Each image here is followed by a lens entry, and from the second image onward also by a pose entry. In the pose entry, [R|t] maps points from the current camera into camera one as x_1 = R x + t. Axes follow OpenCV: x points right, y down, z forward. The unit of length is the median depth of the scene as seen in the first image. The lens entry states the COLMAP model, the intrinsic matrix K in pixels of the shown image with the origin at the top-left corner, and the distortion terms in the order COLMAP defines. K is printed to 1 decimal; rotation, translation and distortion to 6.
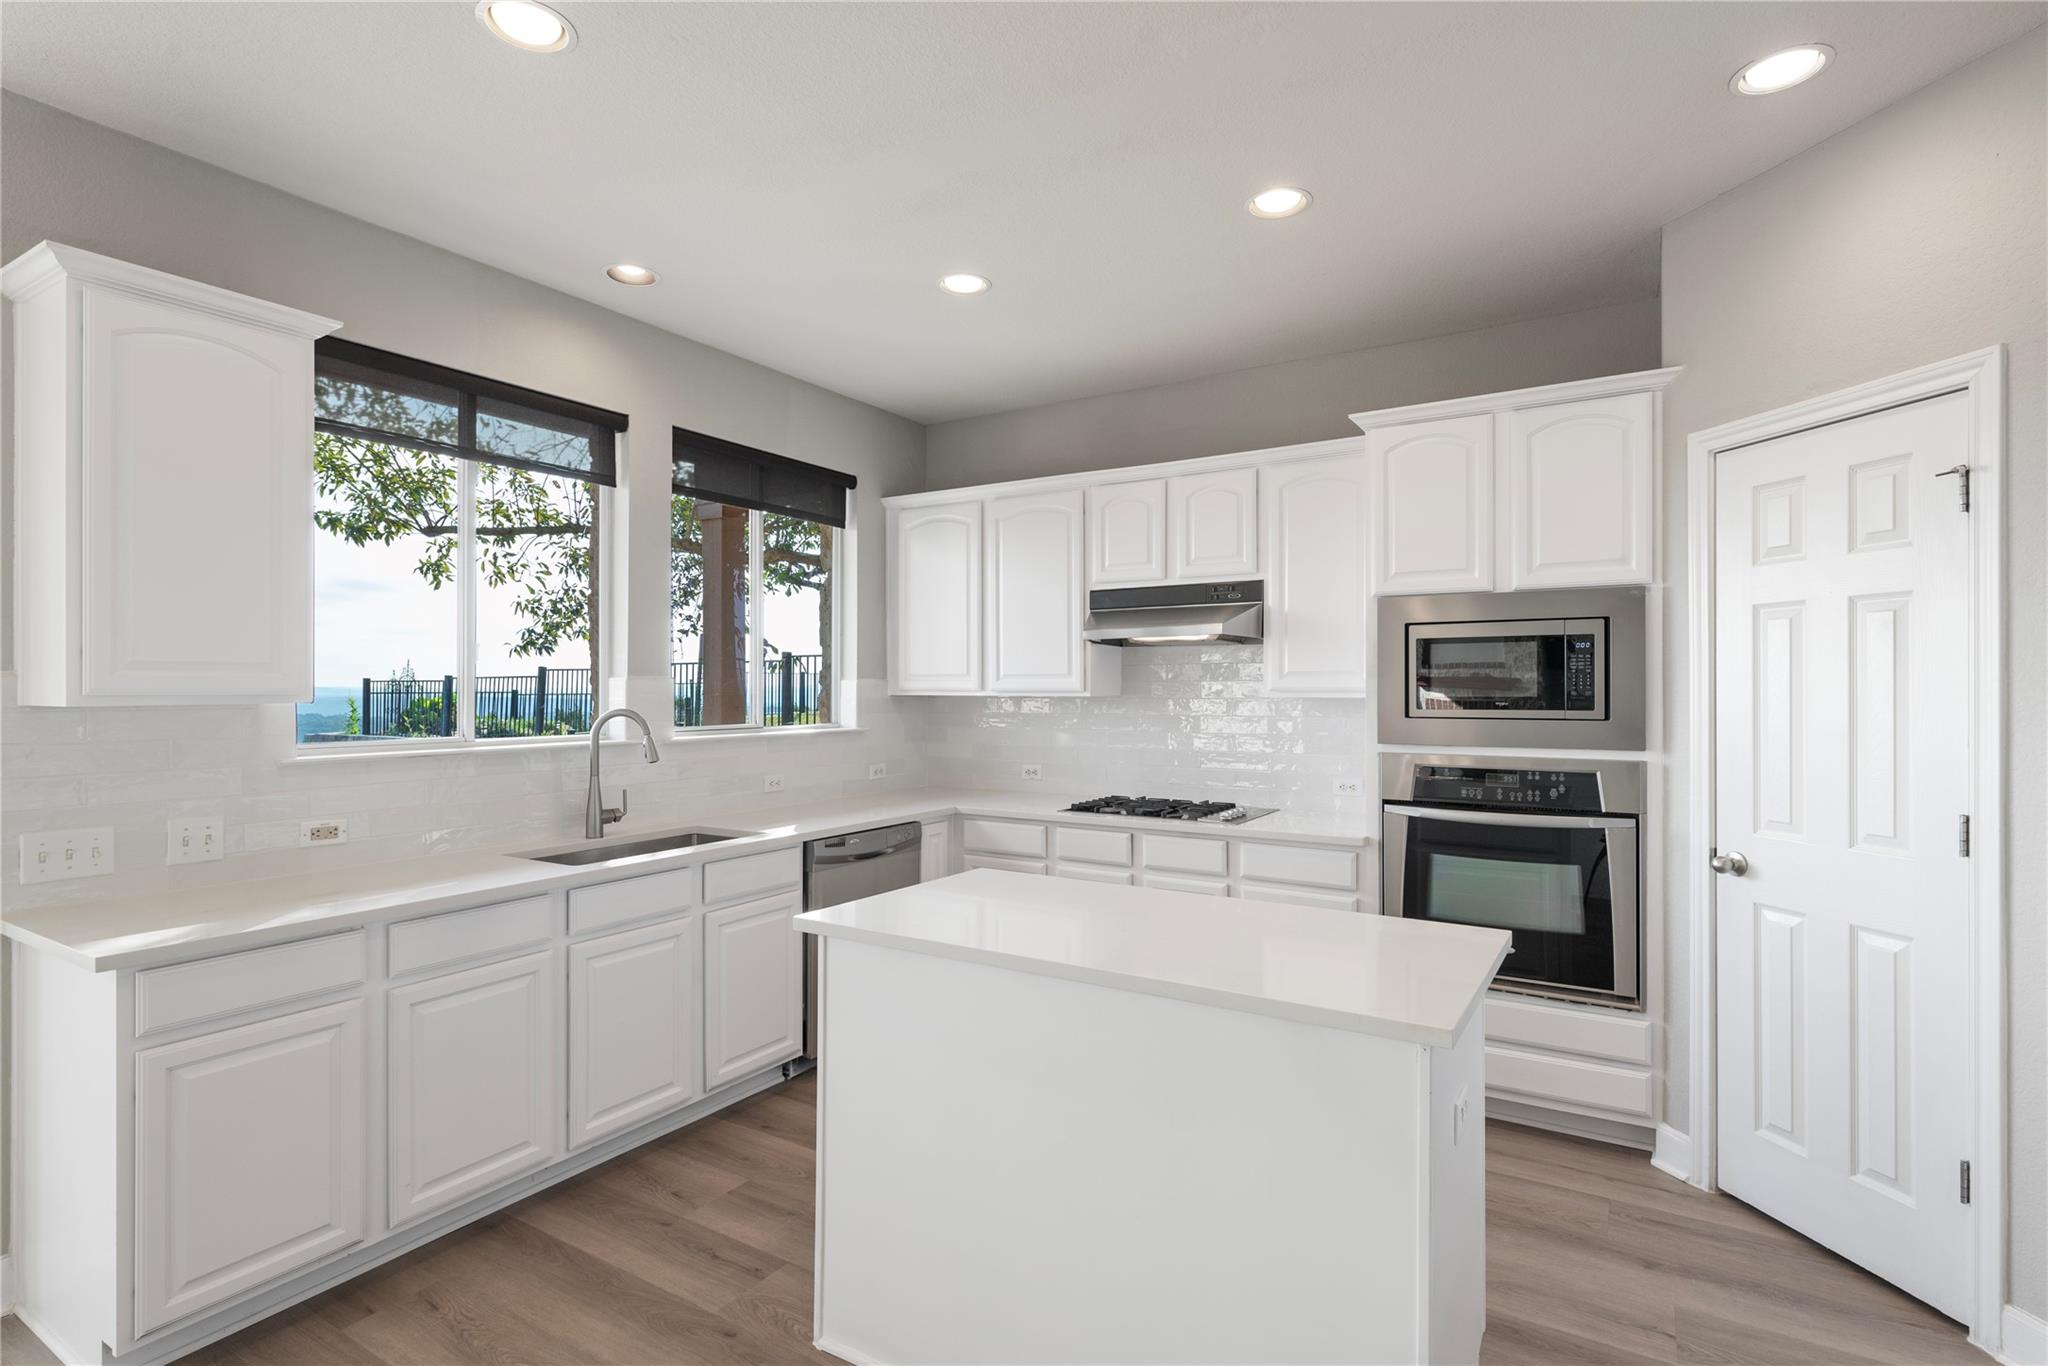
lens RADIAL K [[988.9, 0, 1024.0], [0, 988.9, 683.0], [0, 0, 1]] dist [0.000524, -0.000838]
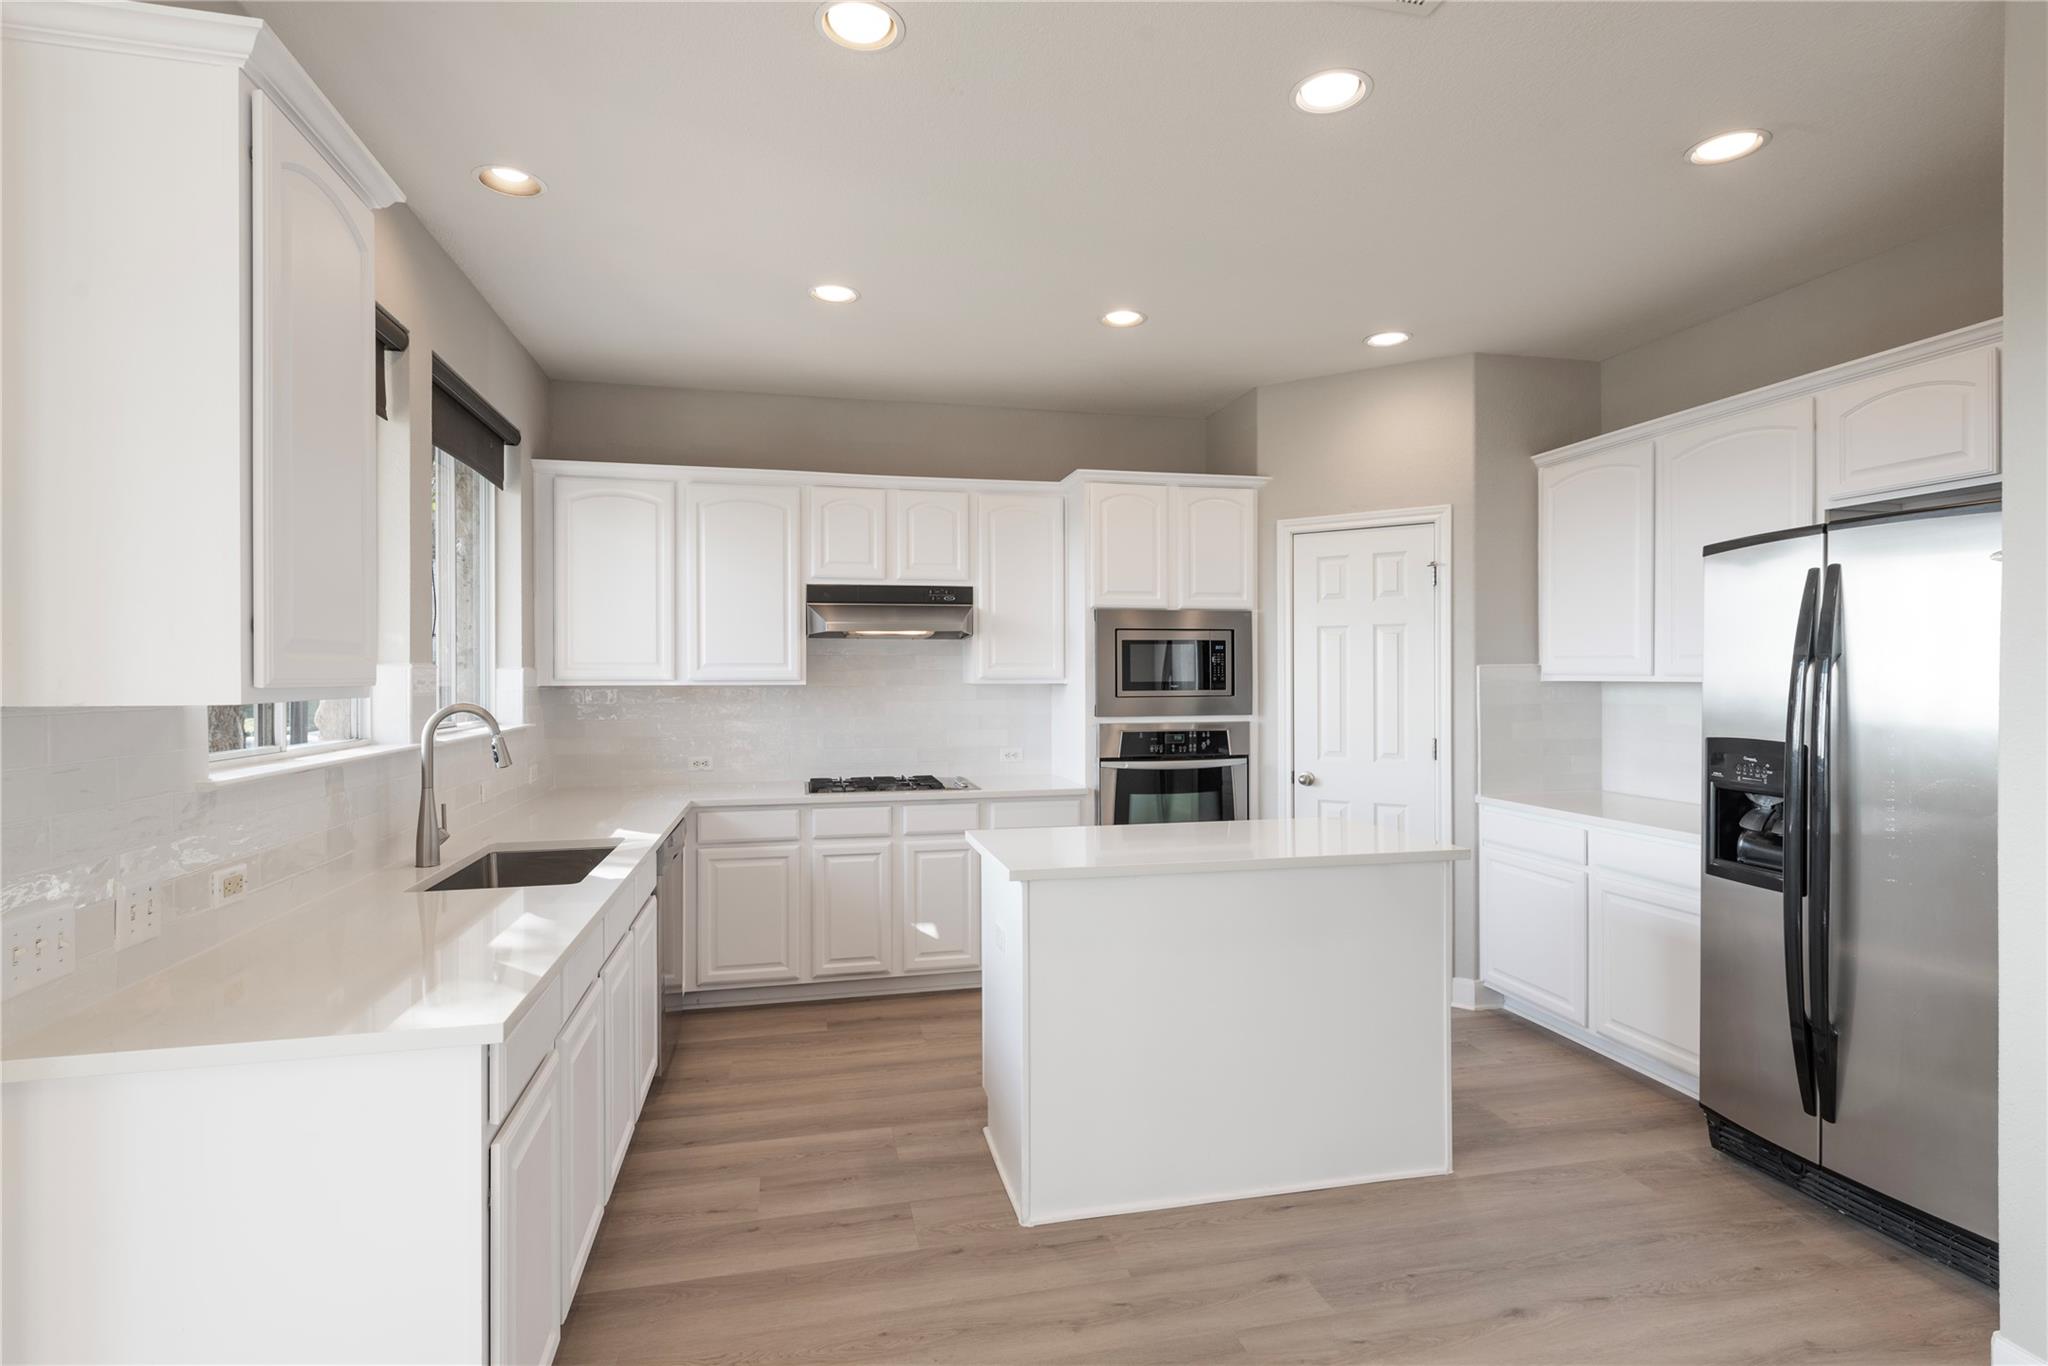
lens RADIAL K [[1005.6, 0, 1037.1], [0, 1005.6, 677.4], [0, 0, 1]] dist [0.005126, -0.000370]
pose [[0.711645, -0.003295, 0.702531, -0.701527], [-0.000029, 0.999989, 0.004719, 0.001011], [-0.702539, -0.003378, 0.711637, 0.084668]]
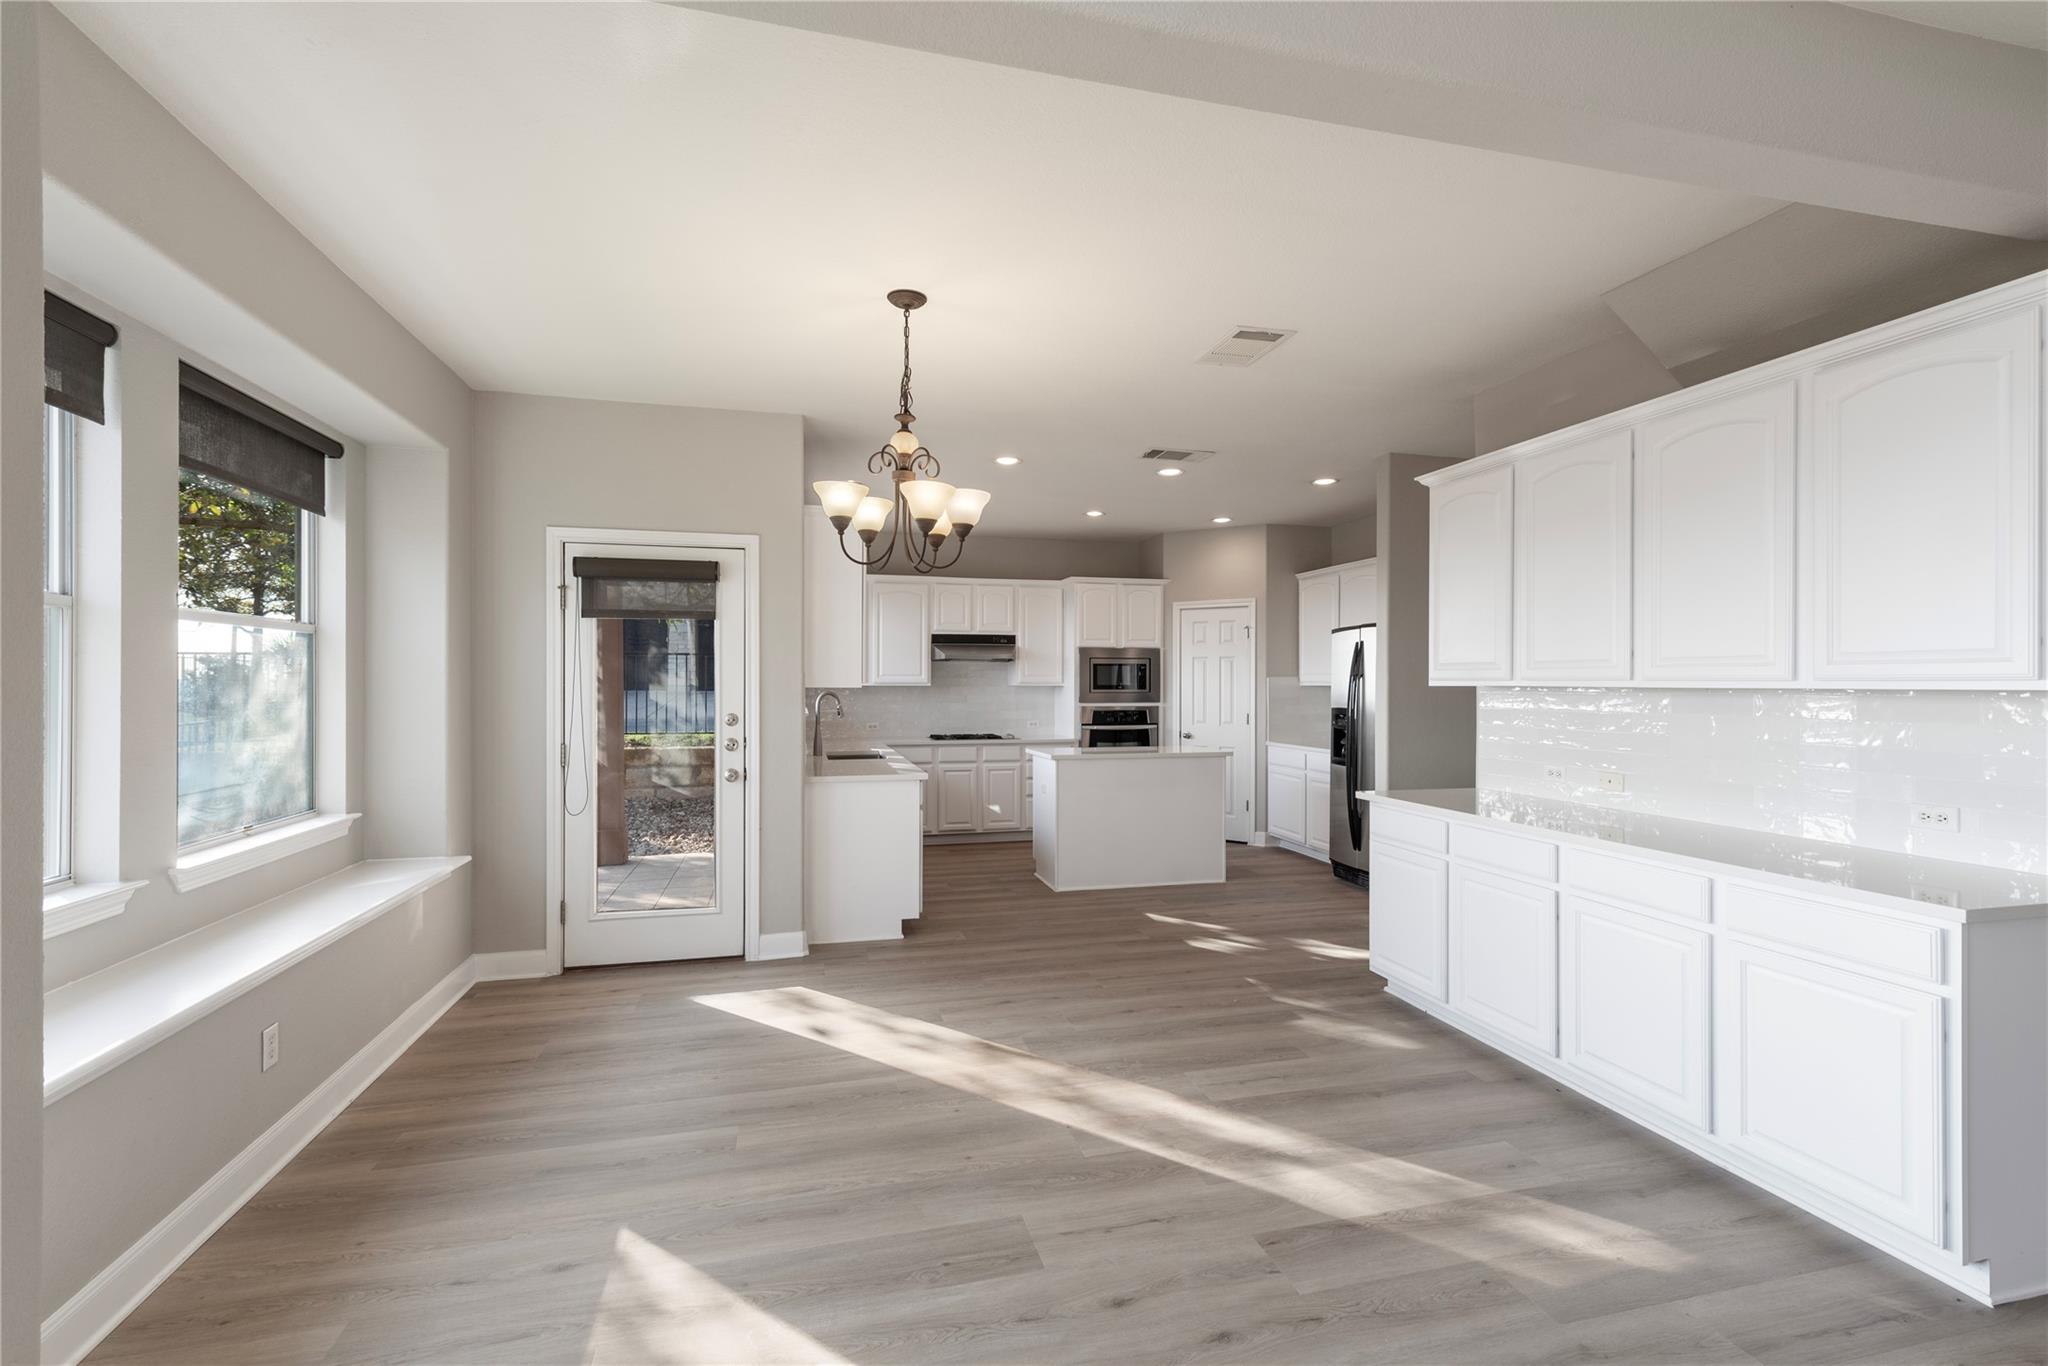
lens RADIAL K [[885.5, 0, 1034.1], [0, 885.5, 677.9], [0, 0, 1]] dist [0.009325, -0.000072]
pose [[0.698673, 0.005700, 0.715418, -1.507054], [-0.005190, 0.999982, -0.002898, 0.002388], [-0.715422, -0.001688, 0.698690, -0.602775]]
